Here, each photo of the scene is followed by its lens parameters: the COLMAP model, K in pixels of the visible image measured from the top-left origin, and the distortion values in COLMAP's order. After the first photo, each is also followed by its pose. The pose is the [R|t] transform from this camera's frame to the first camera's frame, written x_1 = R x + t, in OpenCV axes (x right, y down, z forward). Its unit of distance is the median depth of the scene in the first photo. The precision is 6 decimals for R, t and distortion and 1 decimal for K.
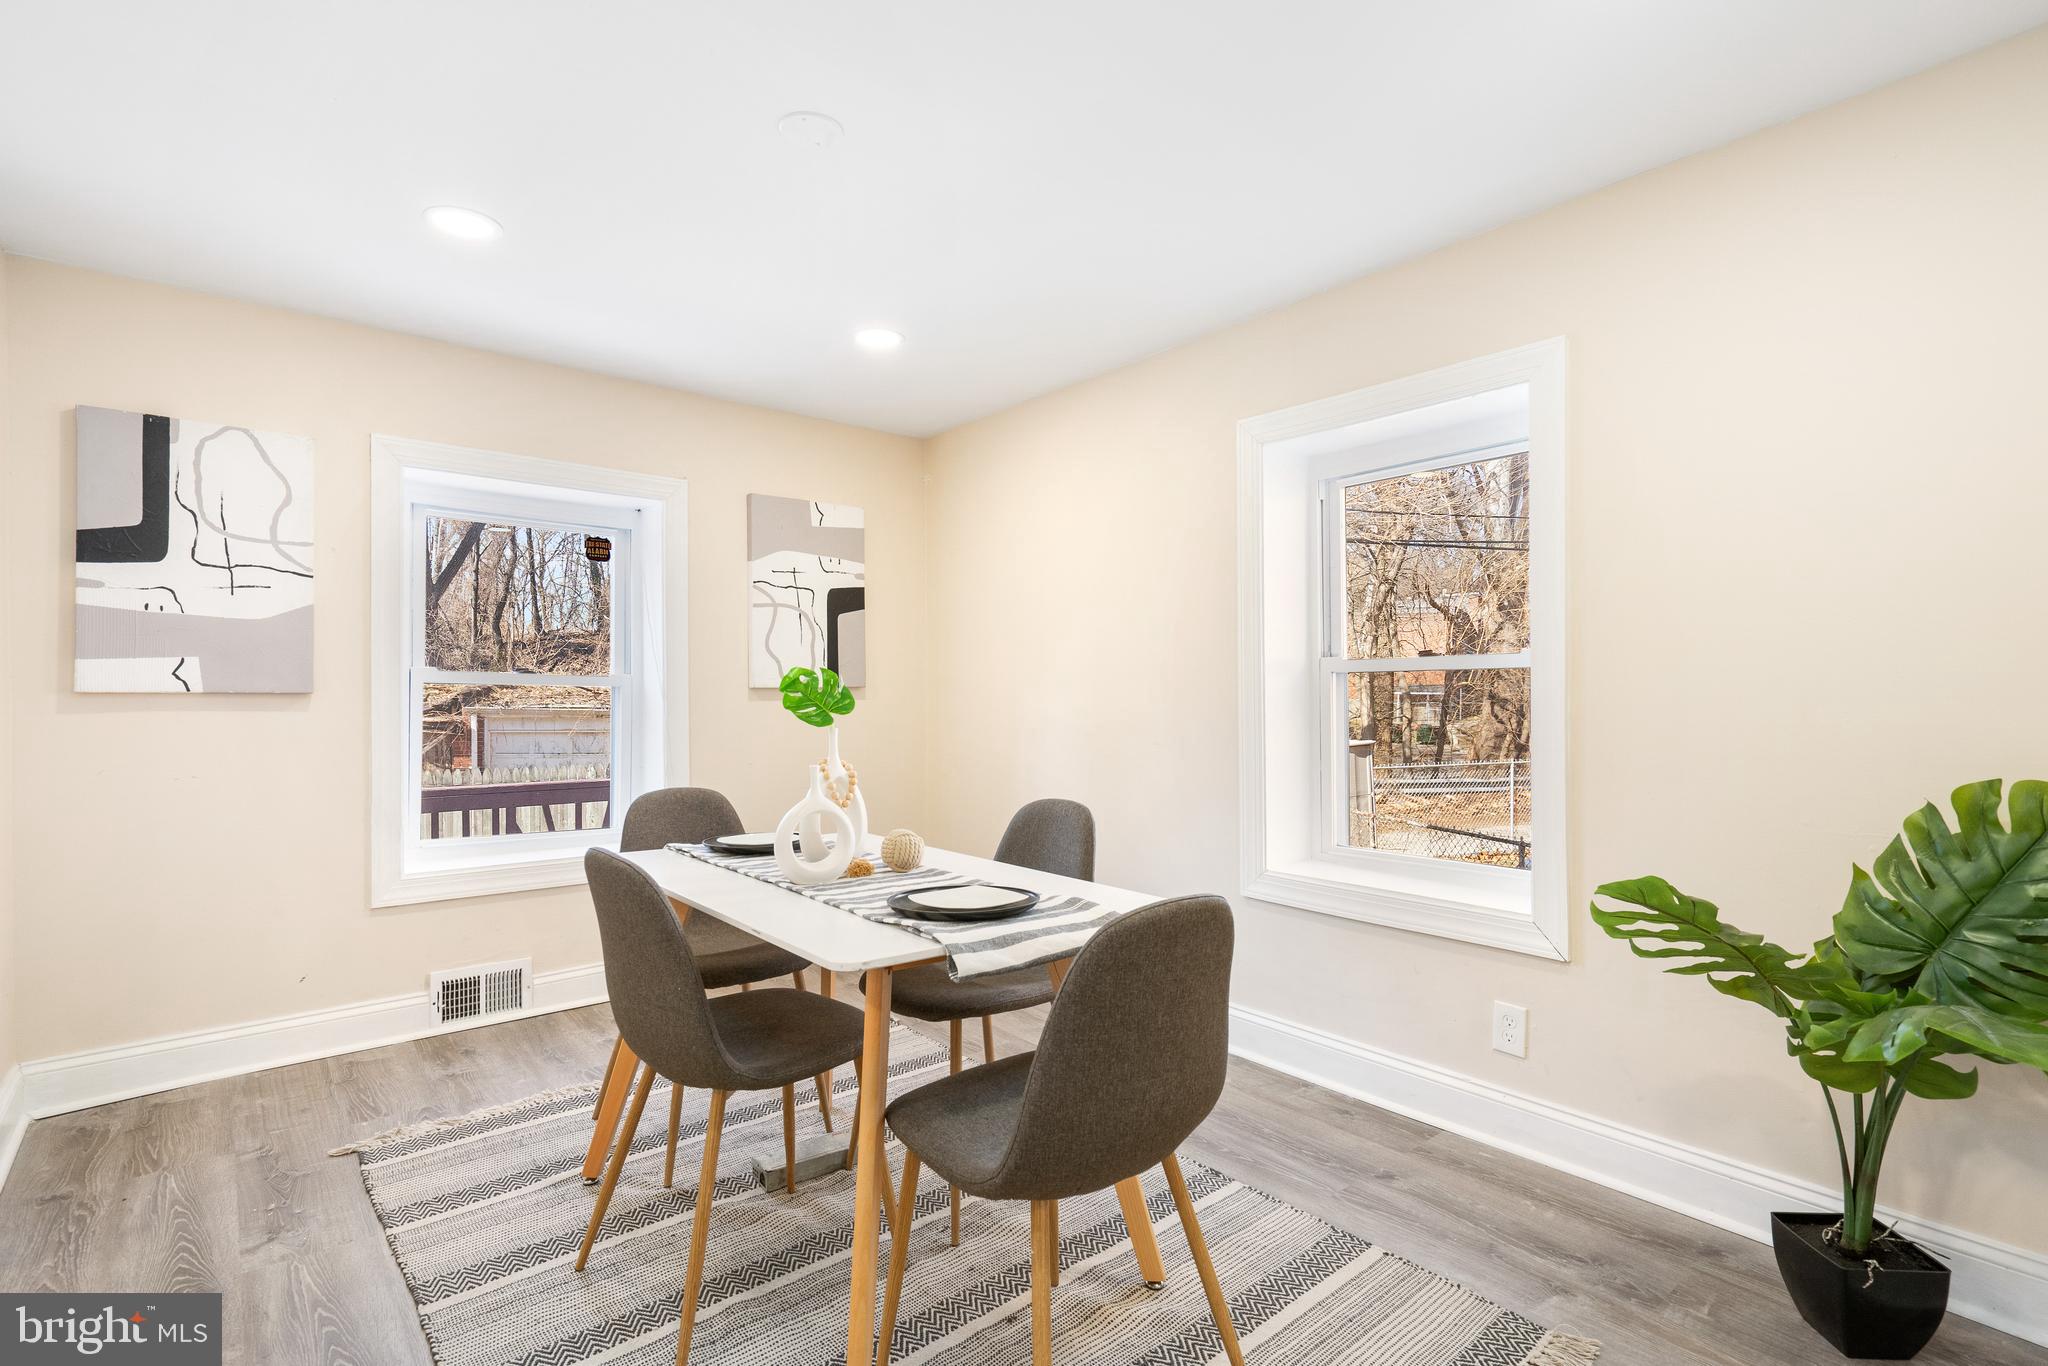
lens RADIAL K [[981.6, 0, 1029.7], [0, 981.6, 693.1], [0, 0, 1]] dist [0.003501, 0.000340]
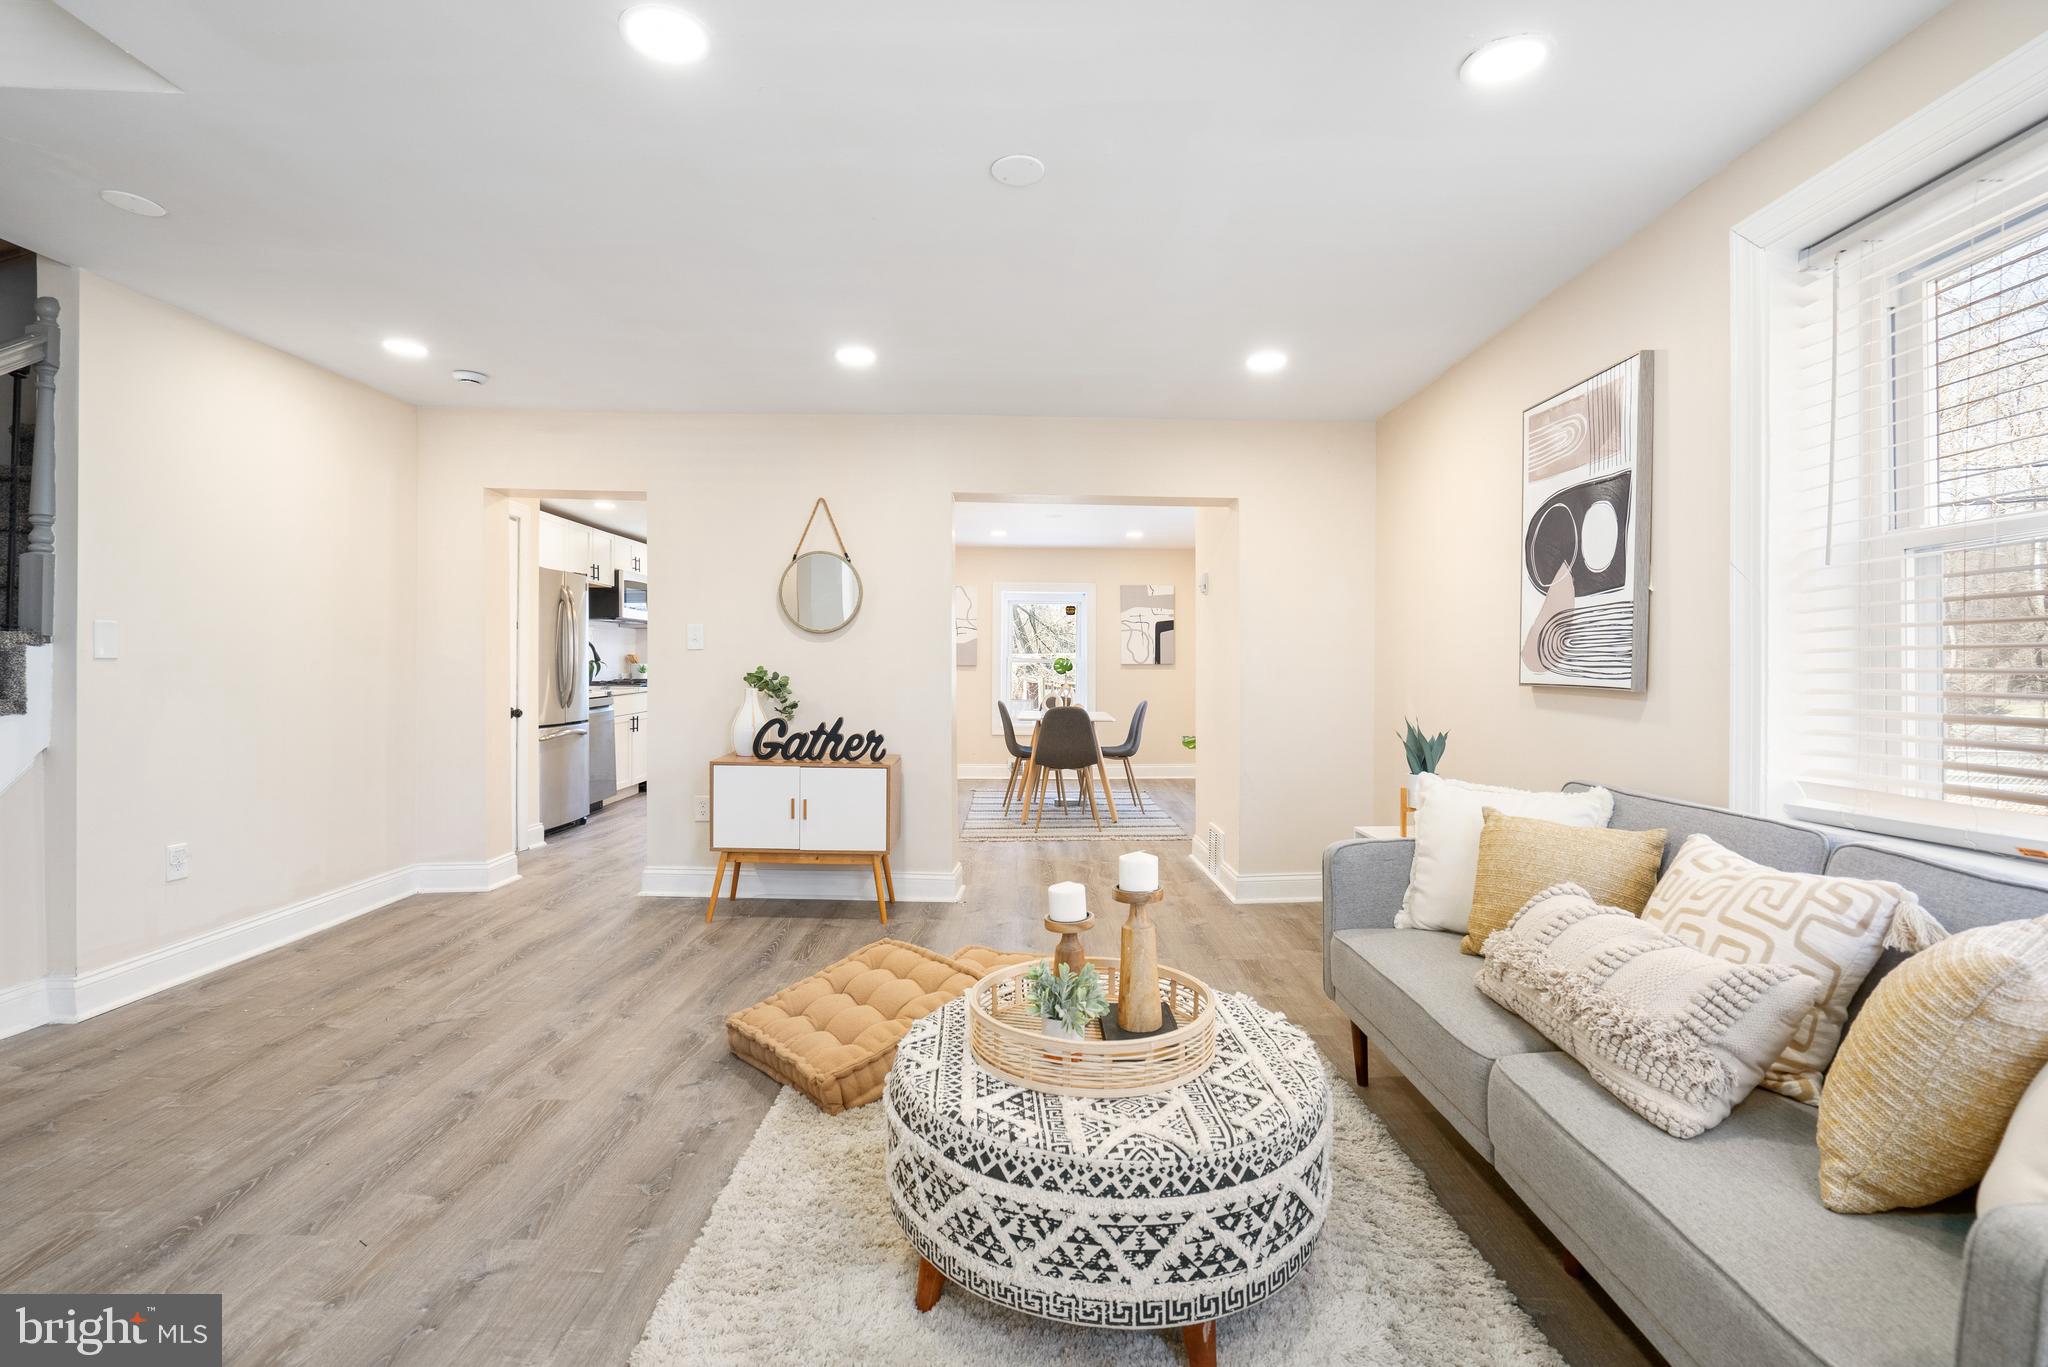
lens RADIAL K [[944.0, 0, 1018.9], [0, 944.0, 664.7], [0, 0, 1]] dist [-0.005129, 0.000629]
pose [[0.759750, 0.002886, -0.650209, 1.323853], [-0.006631, 0.999973, -0.003308, 0.006128], [0.650181, 0.006825, 0.759748, -1.202683]]
